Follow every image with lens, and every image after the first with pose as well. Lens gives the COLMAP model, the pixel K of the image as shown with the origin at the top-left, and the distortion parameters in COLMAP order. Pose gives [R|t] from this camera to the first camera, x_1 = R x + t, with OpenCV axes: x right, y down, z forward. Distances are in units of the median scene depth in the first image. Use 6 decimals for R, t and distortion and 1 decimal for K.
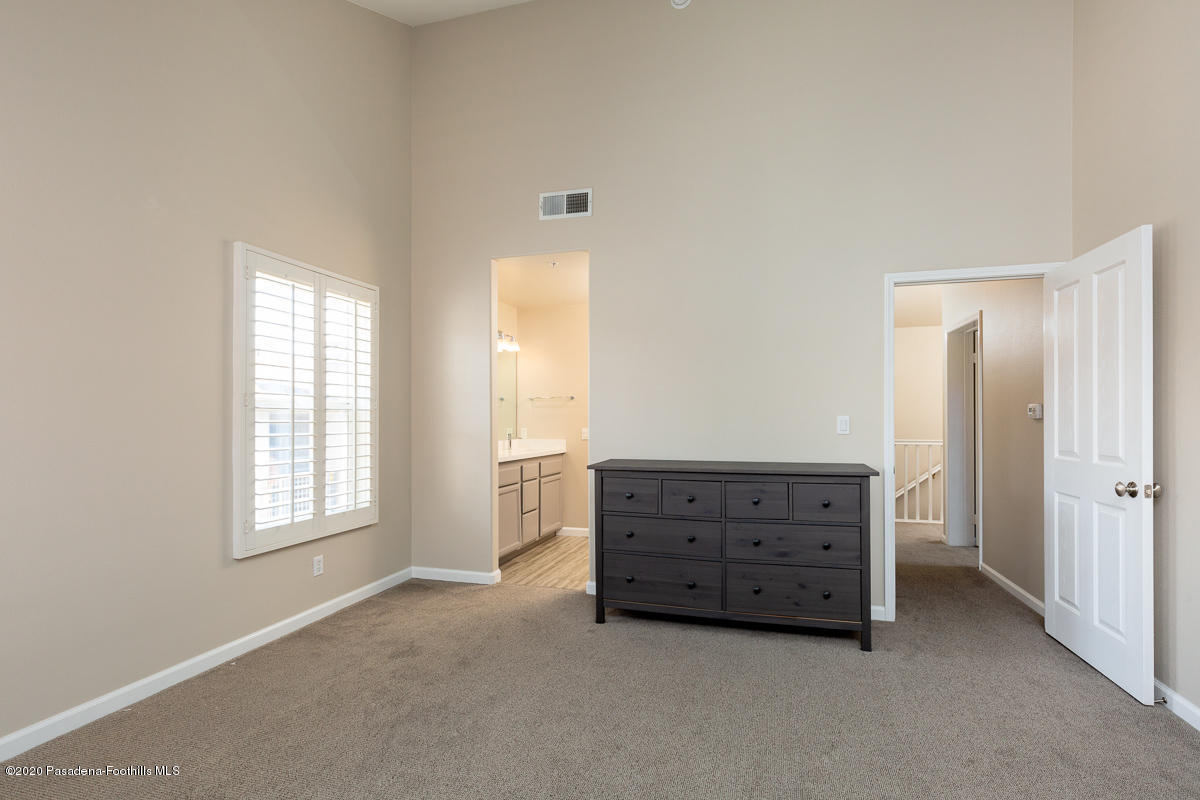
lens RADIAL K [[542.9, 0, 596.7], [0, 542.9, 410.5], [0, 0, 1]] dist [0.016218, -0.004792]
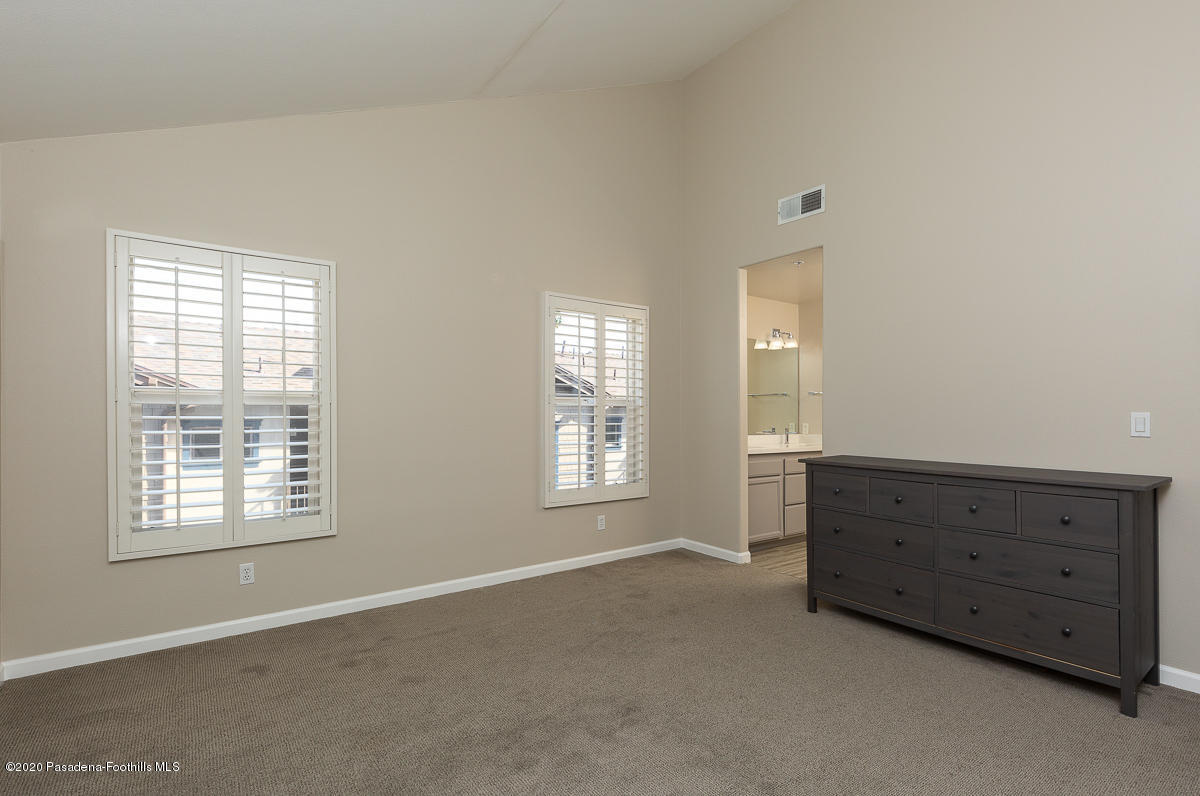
lens RADIAL K [[542.9, 0, 596.7], [0, 542.9, 408.5], [0, 0, 1]] dist [0.016218, -0.004792]
pose [[0.793495, 0.000481, -0.608576, 0.309410], [0.002587, 0.999988, 0.004164, -0.000517], [0.608571, -0.004878, 0.793485, -0.063139]]
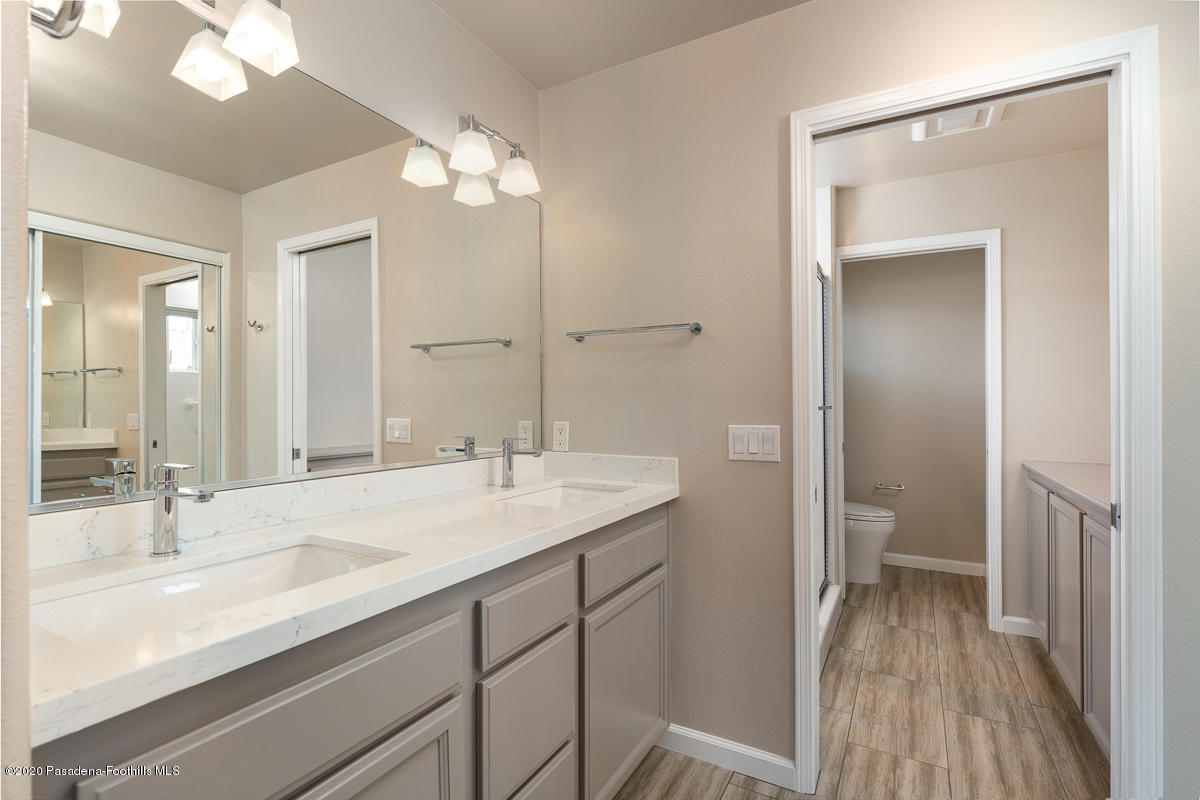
lens RADIAL K [[563.6, 0, 600.0], [0, 563.6, 400.0], [0, 0, 1]] dist [0.001172, -0.000254]
pose [[0.980450, -0.003987, -0.196730, -0.065989], [0.004638, 0.999985, 0.002846, 0.031670], [0.196715, -0.003703, 0.980454, 1.156167]]
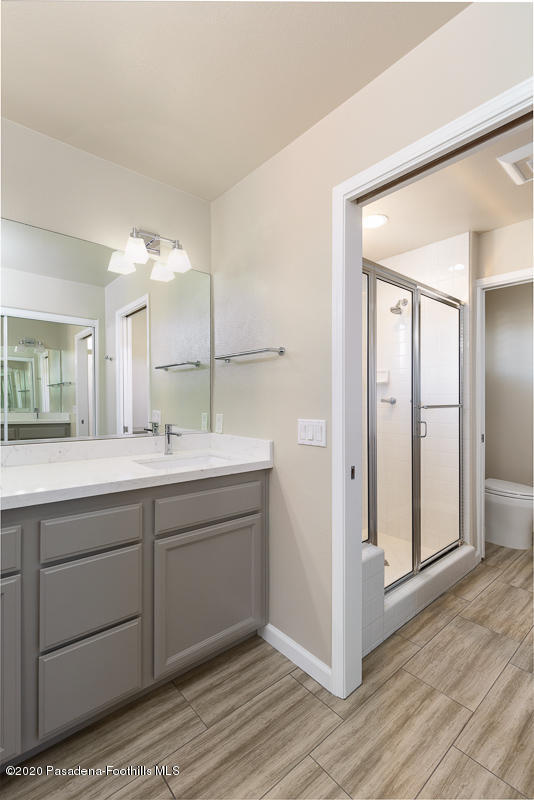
lens RADIAL K [[361.9, 0, 267.0], [0, 361.9, 397.1], [0, 0, 1]] dist [0.016218, -0.004792]
pose [[0.851630, -0.003717, -0.524130, 0.180108], [0.004471, 0.999990, 0.000173, 0.028170], [0.524124, -0.002490, 0.851638, 1.276277]]
